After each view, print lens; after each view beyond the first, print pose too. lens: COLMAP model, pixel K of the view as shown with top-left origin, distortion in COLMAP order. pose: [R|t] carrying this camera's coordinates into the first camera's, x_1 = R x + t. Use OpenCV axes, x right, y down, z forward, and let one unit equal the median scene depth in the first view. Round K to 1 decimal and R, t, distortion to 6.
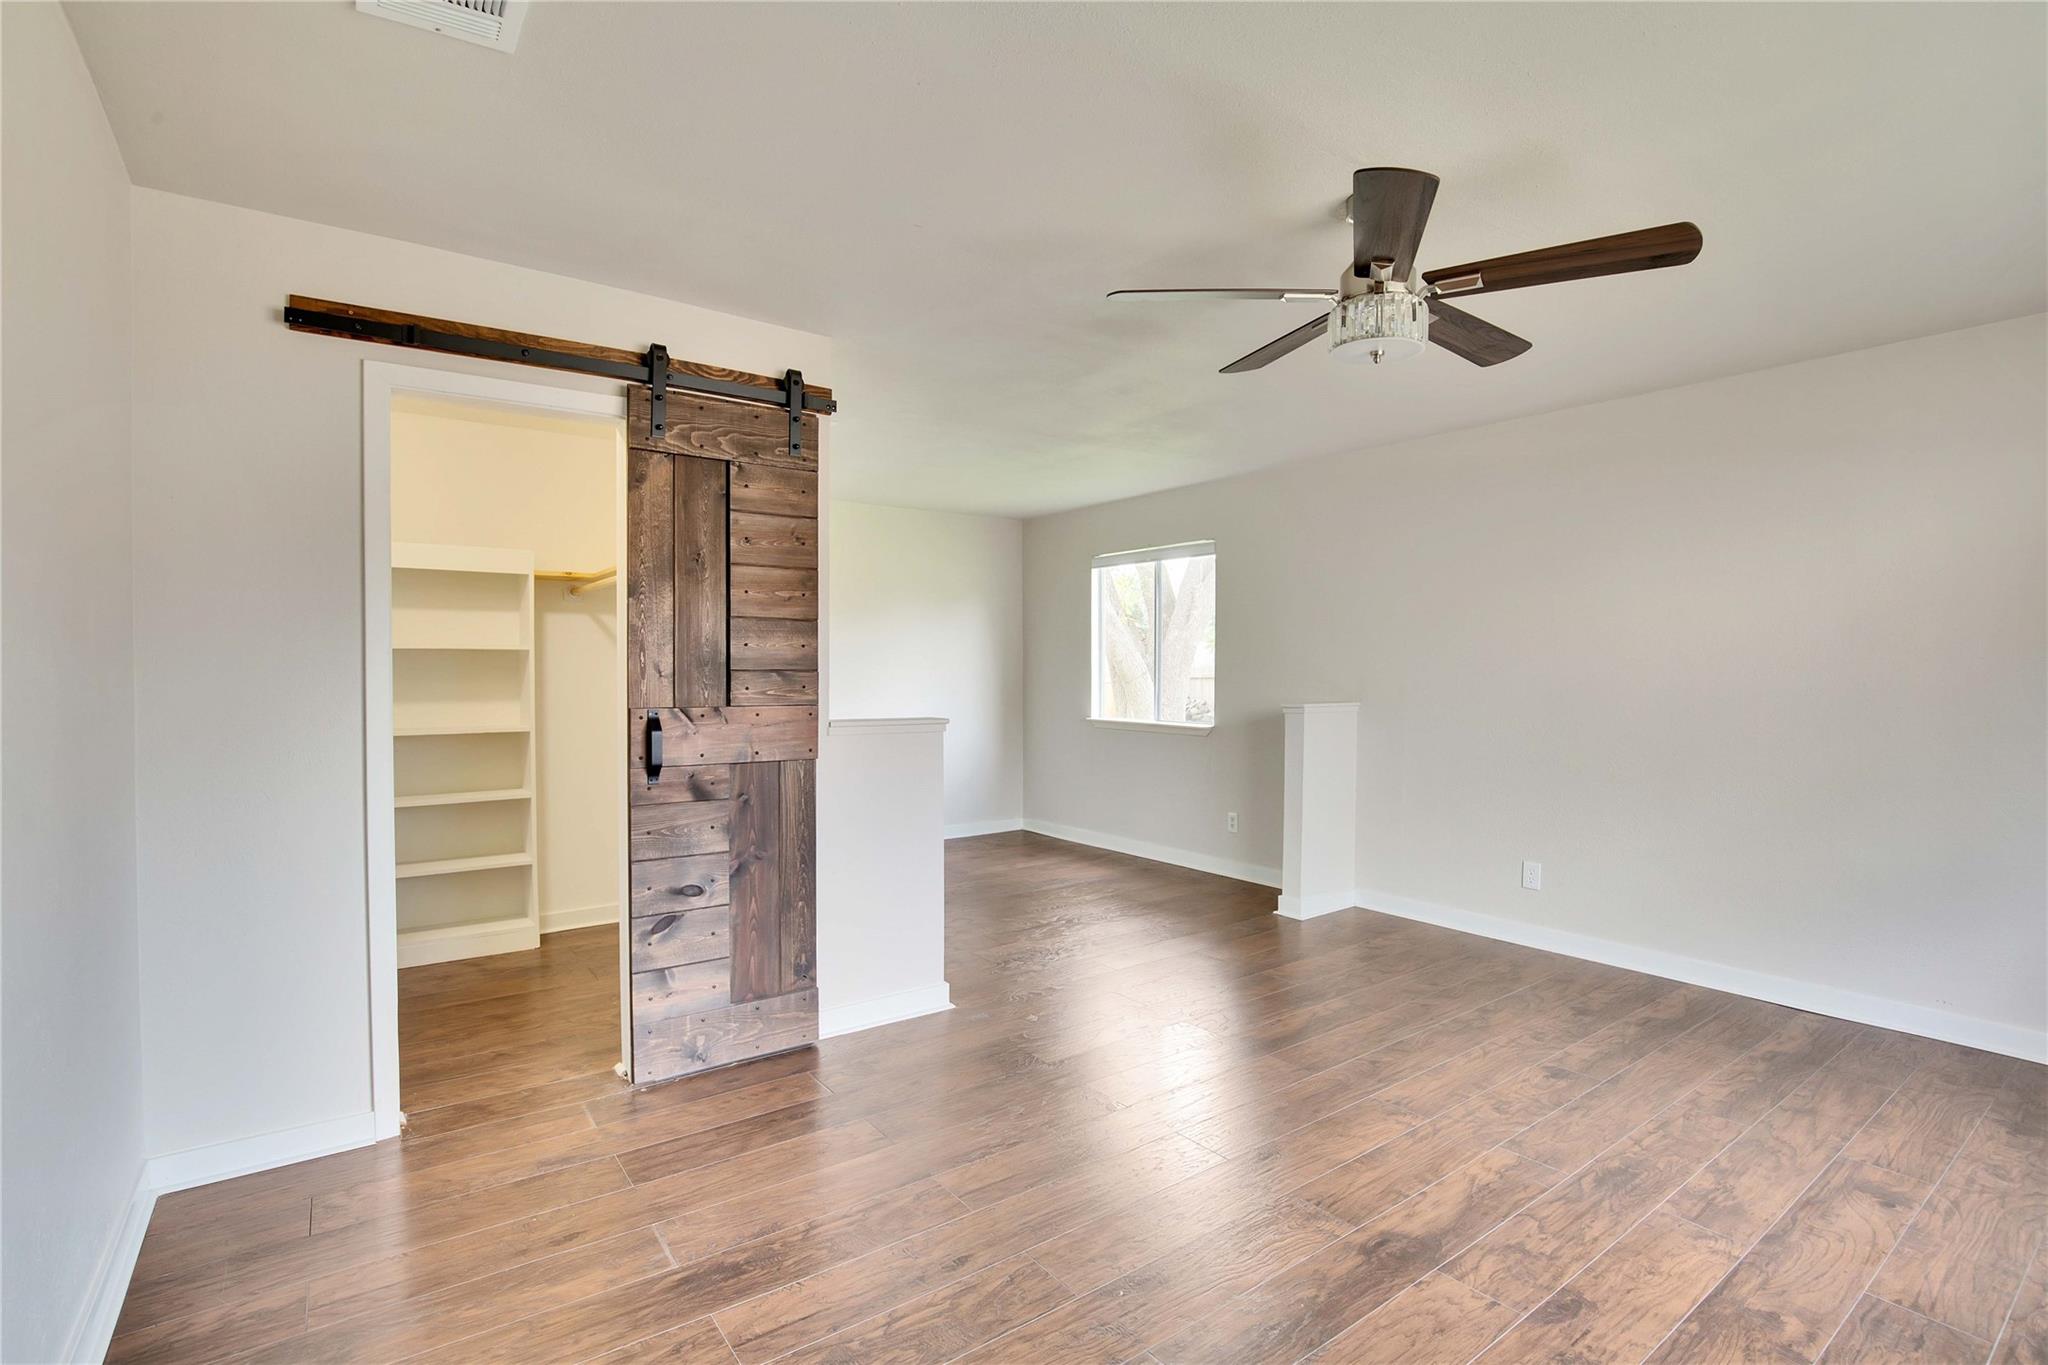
lens RADIAL K [[955.3, 0, 1027.1], [0, 955.3, 682.8], [0, 0, 1]] dist [-0.037834, 0.008018]
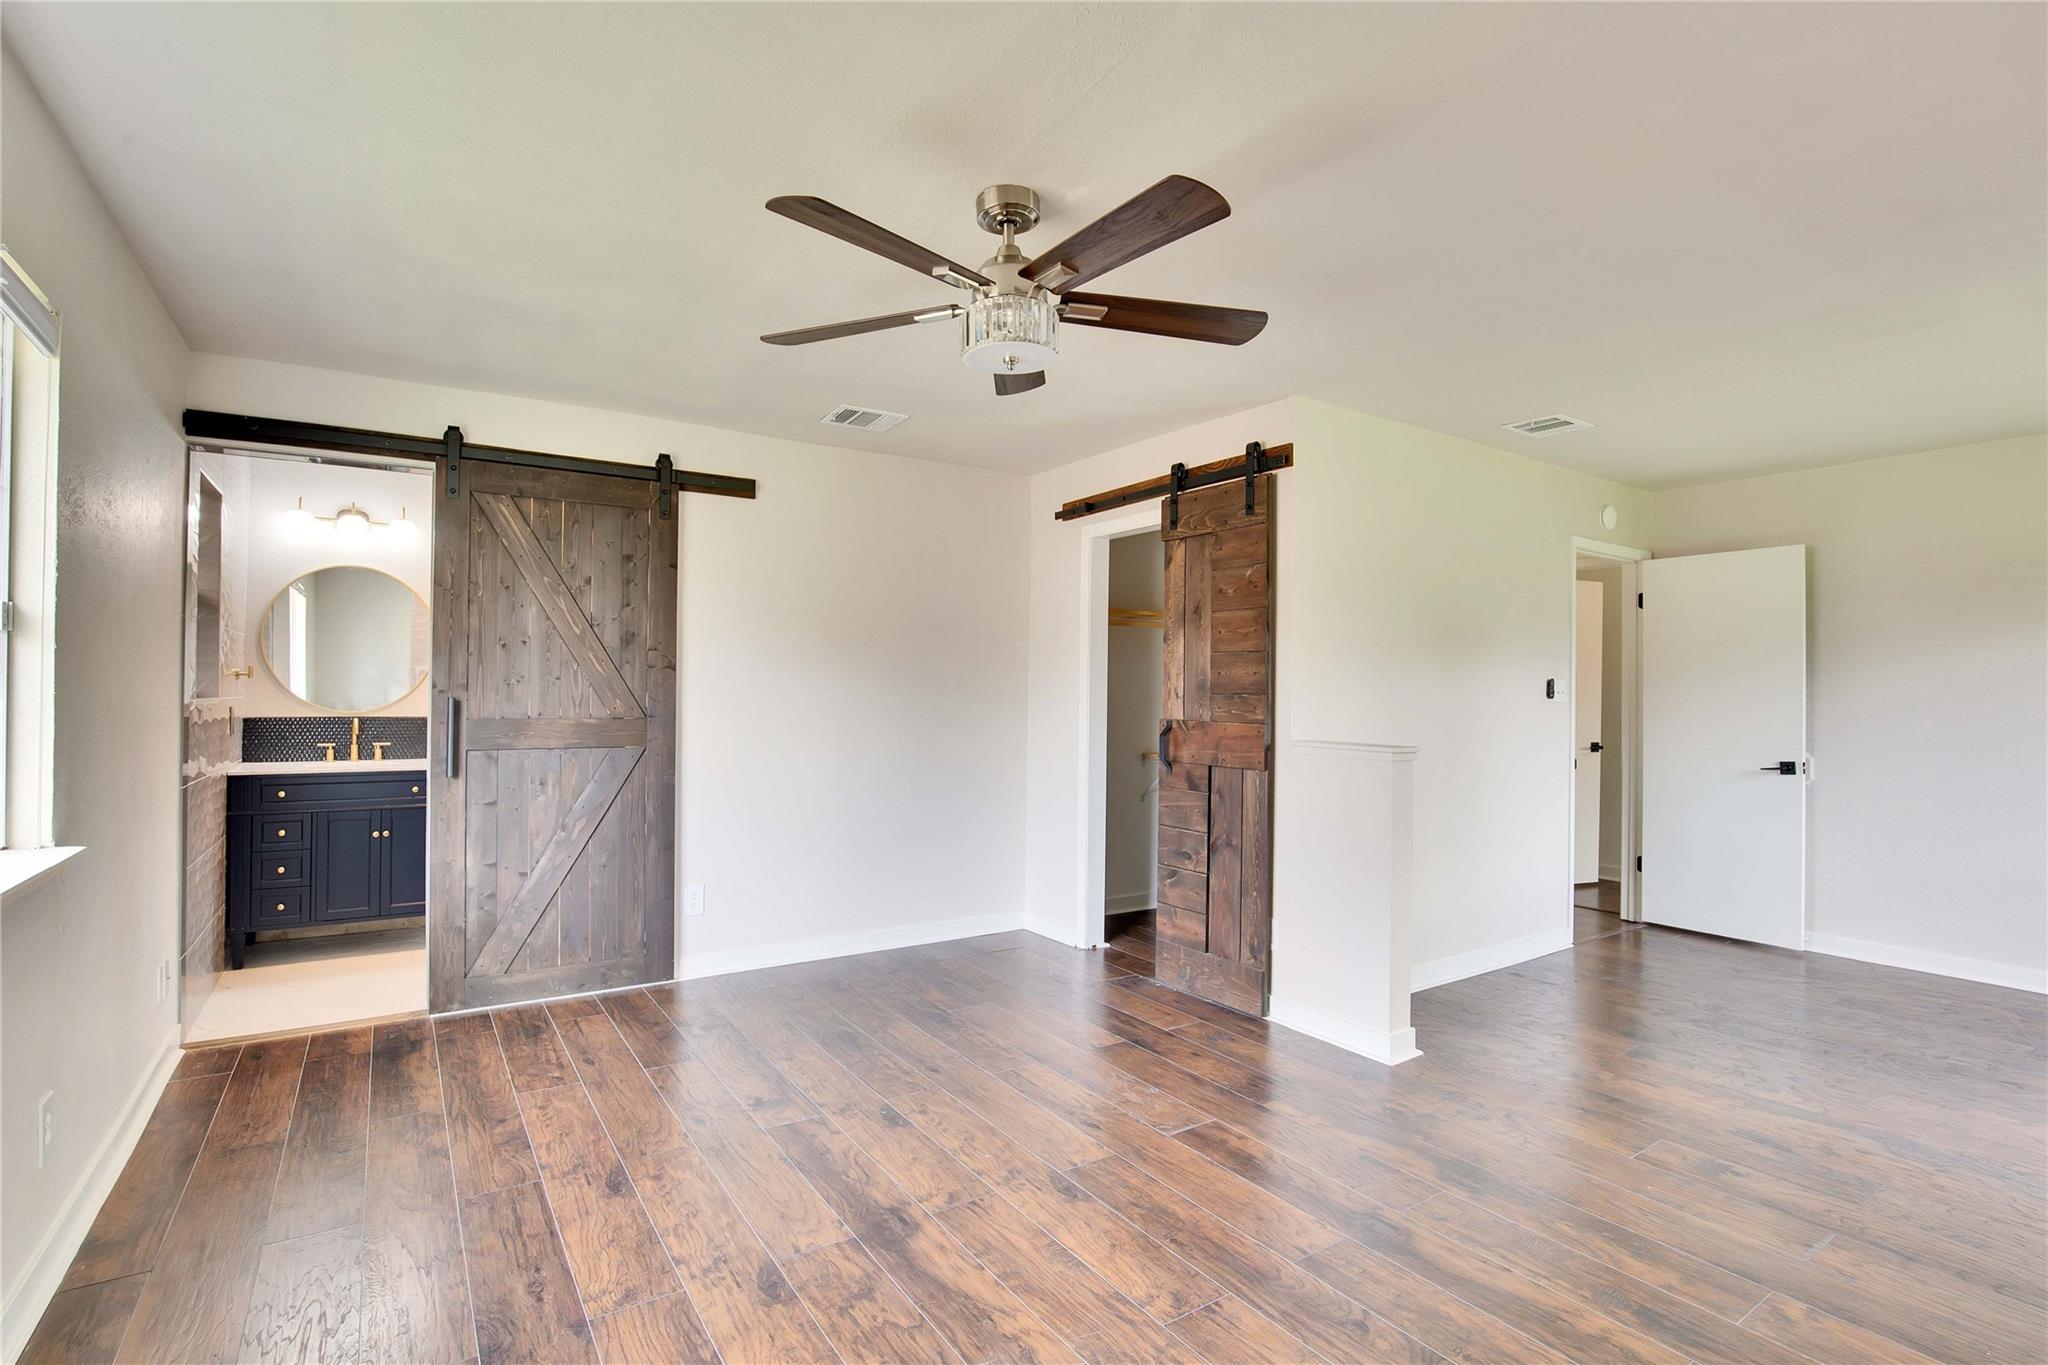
lens RADIAL K [[969.8, 0, 1024.0], [0, 969.8, 682.5], [0, 0, 1]] dist [-0.032399, 0.007742]
pose [[-0.046636, -0.009451, -0.998867, 1.049802], [-0.021837, 0.999726, -0.008439, -0.011723], [0.998673, 0.021419, -0.046829, 0.834367]]
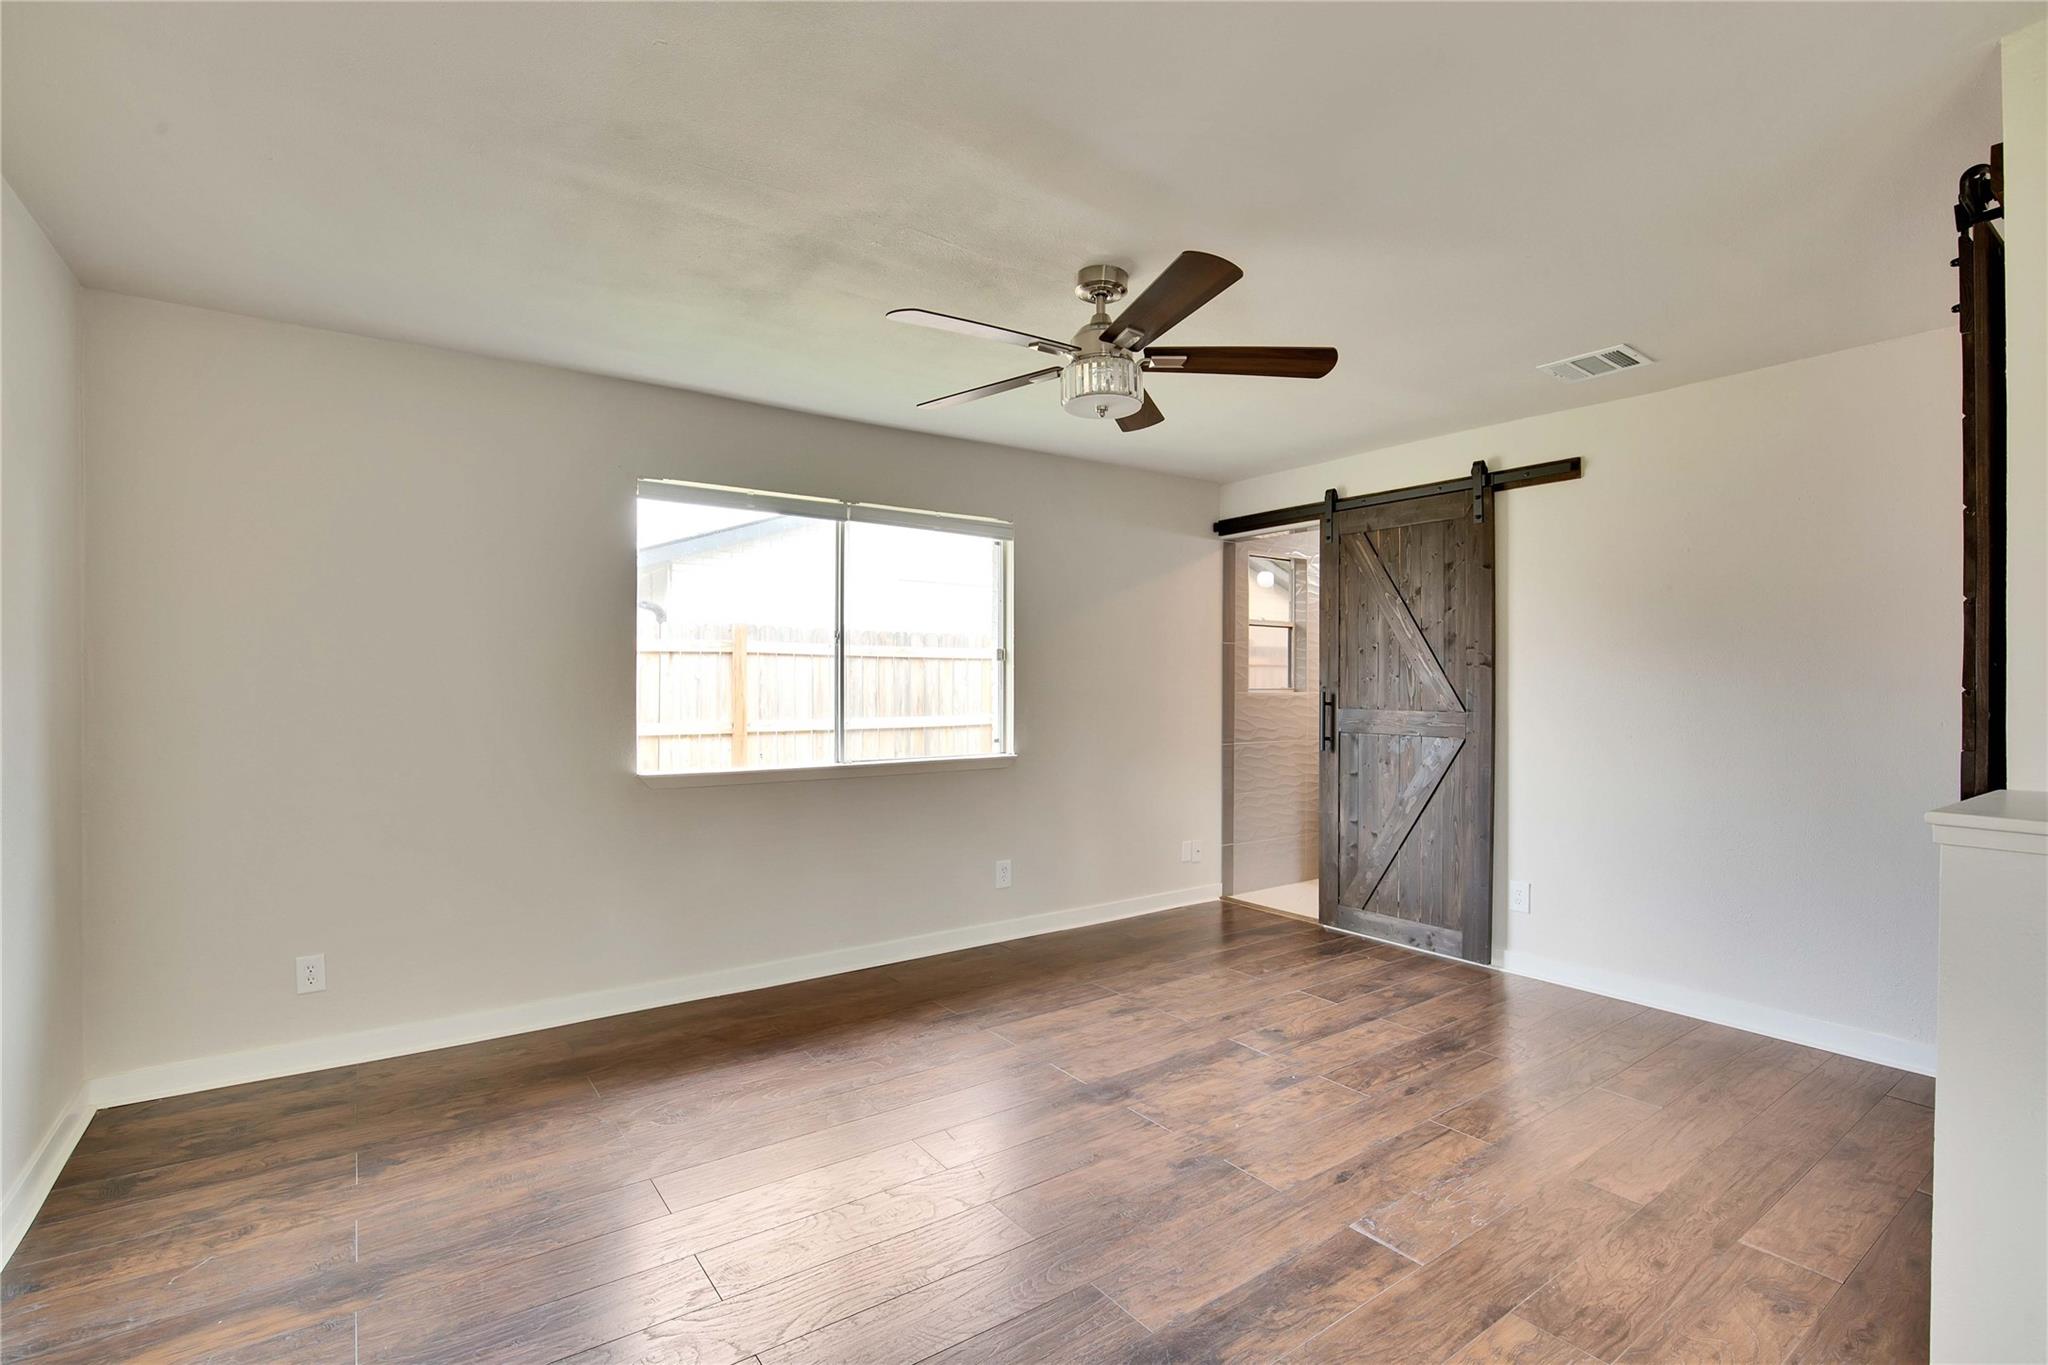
lens RADIAL K [[943.0, 0, 1026.2], [0, 943.0, 683.7], [0, 0, 1]] dist [-0.037521, 0.008426]
pose [[-0.999952, -0.003945, 0.009002, 0.351678], [-0.003810, 0.999881, 0.014958, -0.023204], [-0.009060, 0.014923, -0.999848, 1.677789]]
